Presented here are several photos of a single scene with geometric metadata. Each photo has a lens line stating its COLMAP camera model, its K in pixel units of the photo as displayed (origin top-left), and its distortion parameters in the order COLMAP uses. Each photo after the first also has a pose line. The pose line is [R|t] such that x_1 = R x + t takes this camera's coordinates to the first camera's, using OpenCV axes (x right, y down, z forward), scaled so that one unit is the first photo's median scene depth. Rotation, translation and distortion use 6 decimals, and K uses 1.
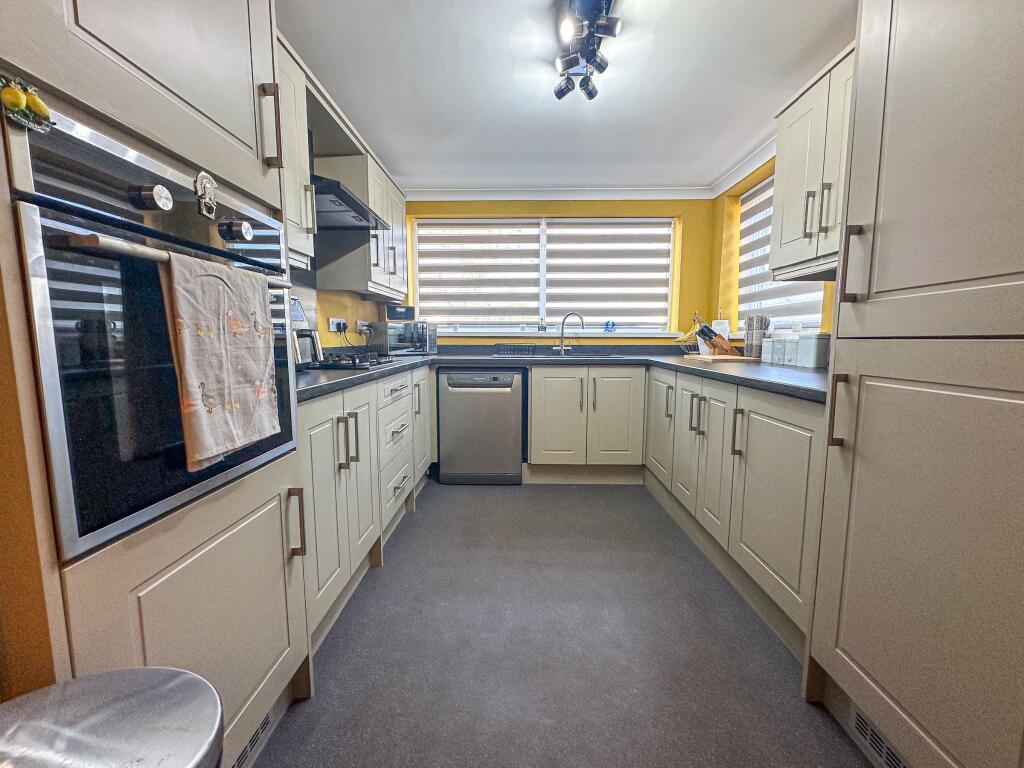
lens RADIAL K [[407.8, 0, 518.2], [0, 407.8, 384.2], [0, 0, 1]] dist [-0.001970, -0.000124]
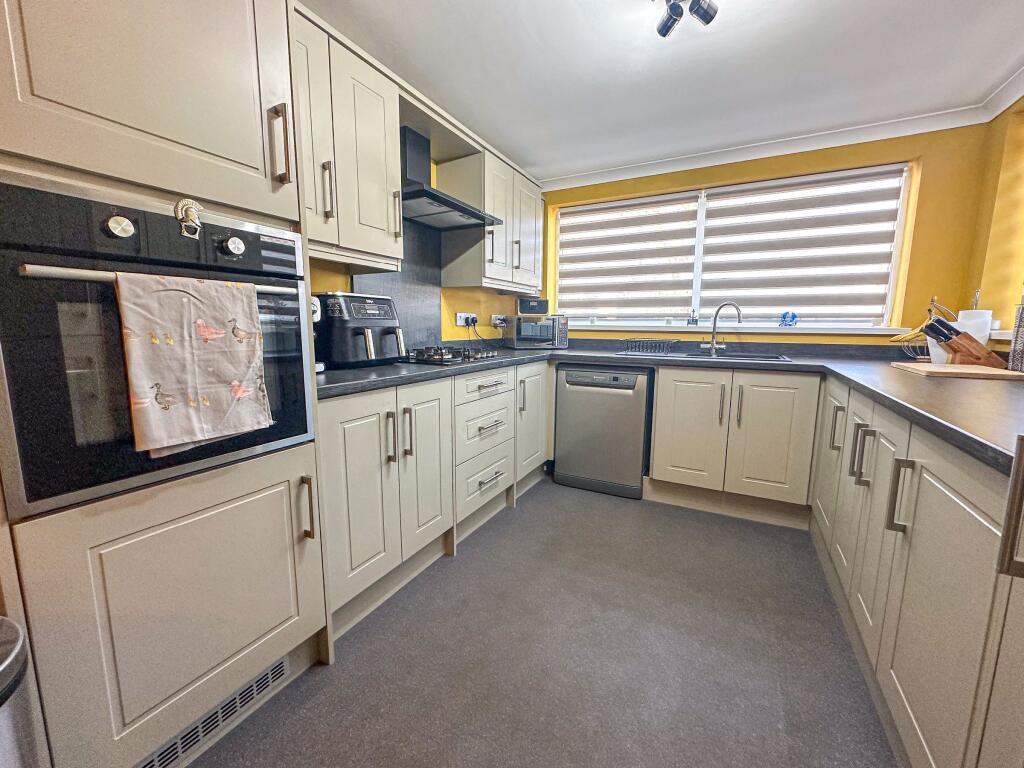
lens RADIAL K [[407.8, 0, 518.2], [0, 407.8, 384.2], [0, 0, 1]] dist [-0.001970, -0.000124]
pose [[0.892440, 0.069510, -0.445780, 0.167735], [-0.057676, 0.997531, 0.040079, -0.027329], [0.447465, -0.010058, 0.894245, 0.107009]]
